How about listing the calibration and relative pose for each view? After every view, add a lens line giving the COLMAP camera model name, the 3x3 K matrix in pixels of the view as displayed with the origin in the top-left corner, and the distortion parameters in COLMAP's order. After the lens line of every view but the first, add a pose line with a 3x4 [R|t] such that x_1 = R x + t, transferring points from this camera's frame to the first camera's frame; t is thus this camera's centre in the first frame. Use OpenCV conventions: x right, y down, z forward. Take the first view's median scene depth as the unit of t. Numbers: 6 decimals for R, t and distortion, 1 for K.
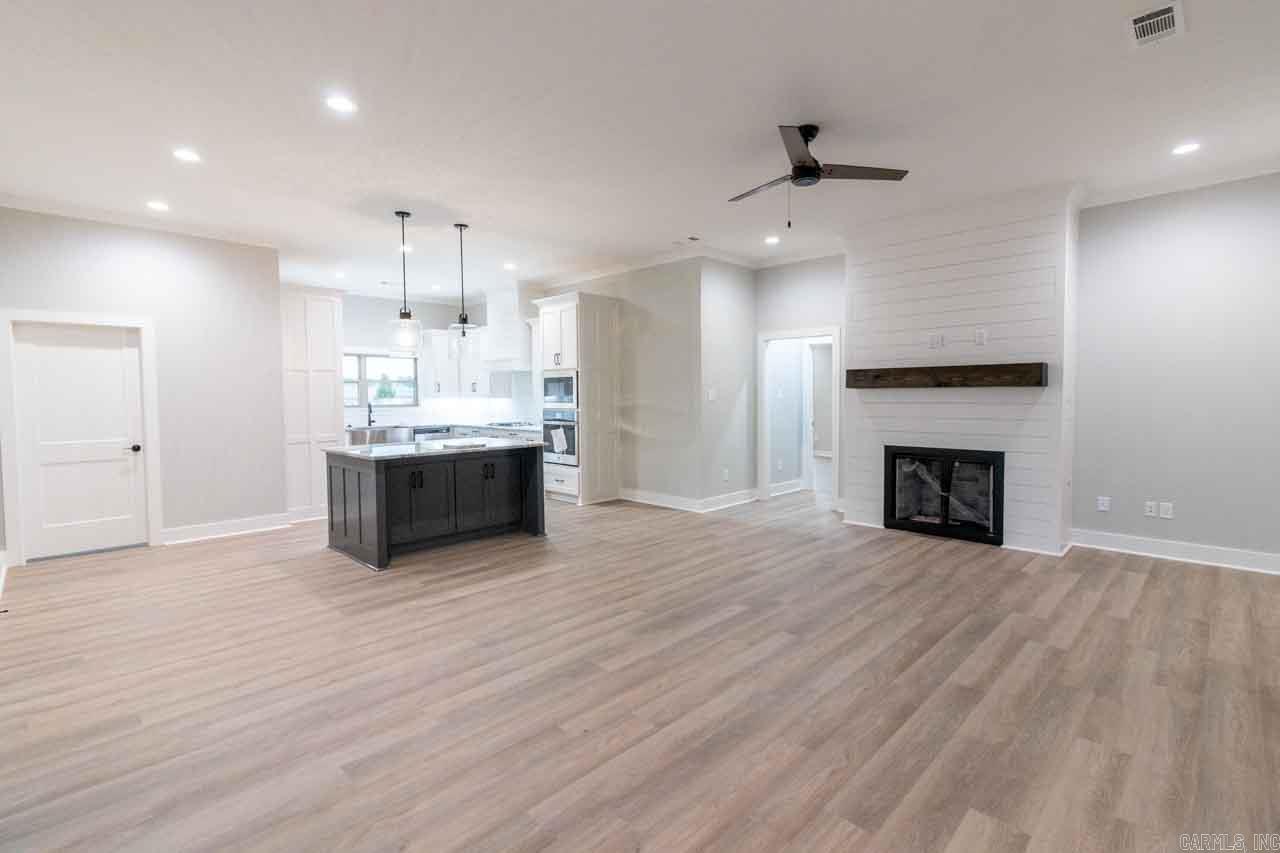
lens RADIAL K [[588.6, 0, 637.2], [0, 588.6, 400.3], [0, 0, 1]] dist [-0.000507, -0.000002]
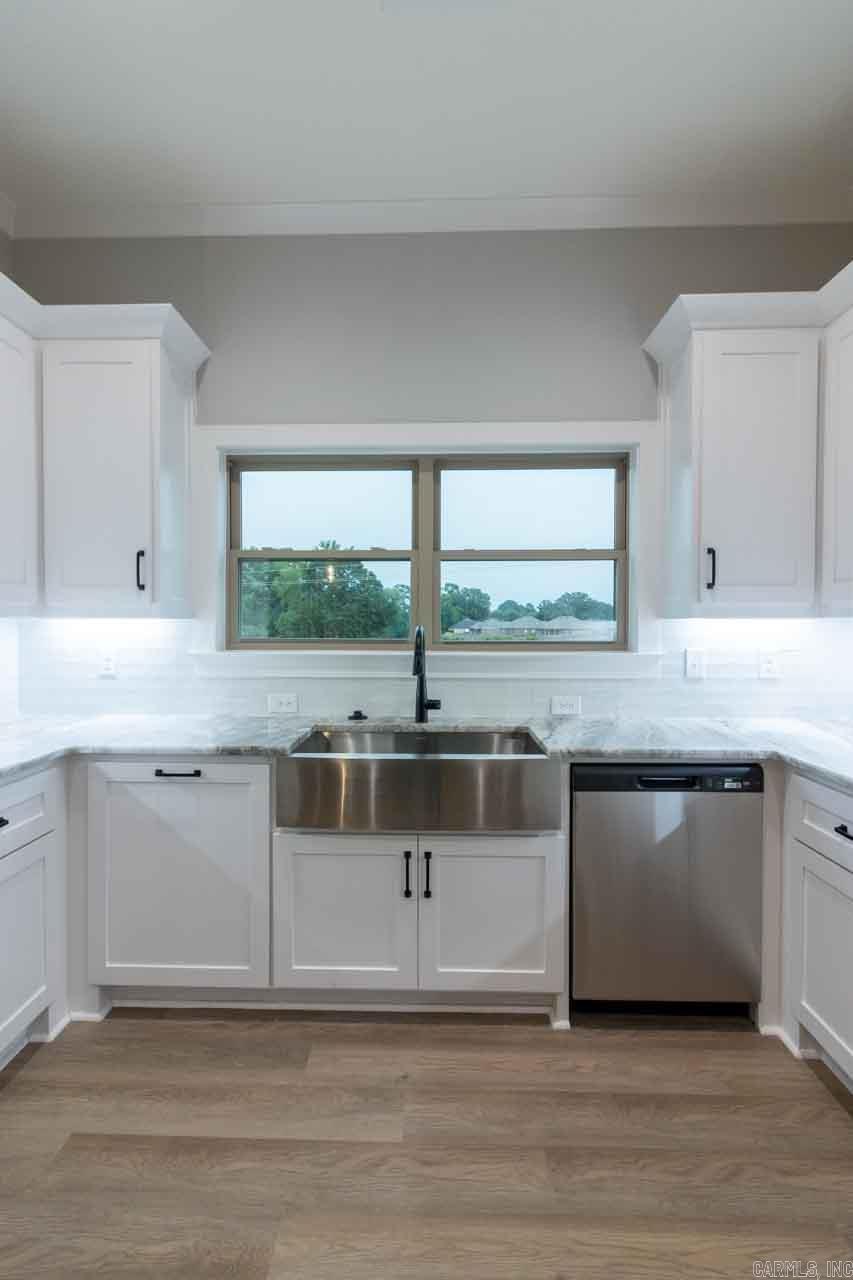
lens RADIAL K [[588.6, 0, 426.5], [0, 588.6, 640.0], [0, 0, 1]] dist [-0.000507, -0.000002]
pose [[0.694438, 0.027304, -0.719034, -0.326170], [-0.017405, 0.999625, 0.021149, 0.002963], [0.719342, -0.002172, 0.694653, 0.998801]]
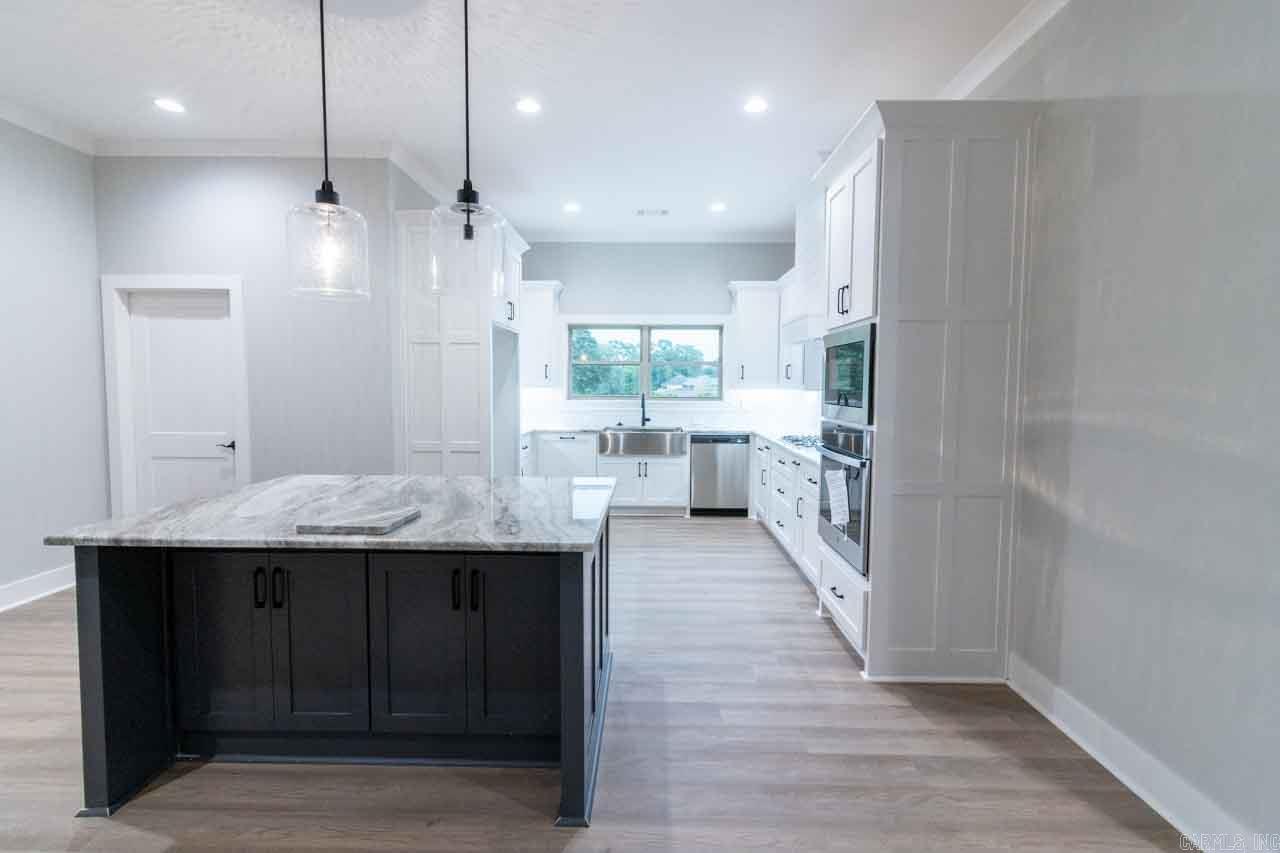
lens RADIAL K [[587.8, 0, 640.7], [0, 587.8, 417.2], [0, 0, 1]] dist [-0.000116, 0.000037]
pose [[0.695570, 0.056661, -0.716221, 0.063708], [-0.022269, 0.998107, 0.057335, -0.008854], [0.718114, -0.023931, 0.695514, 0.610196]]
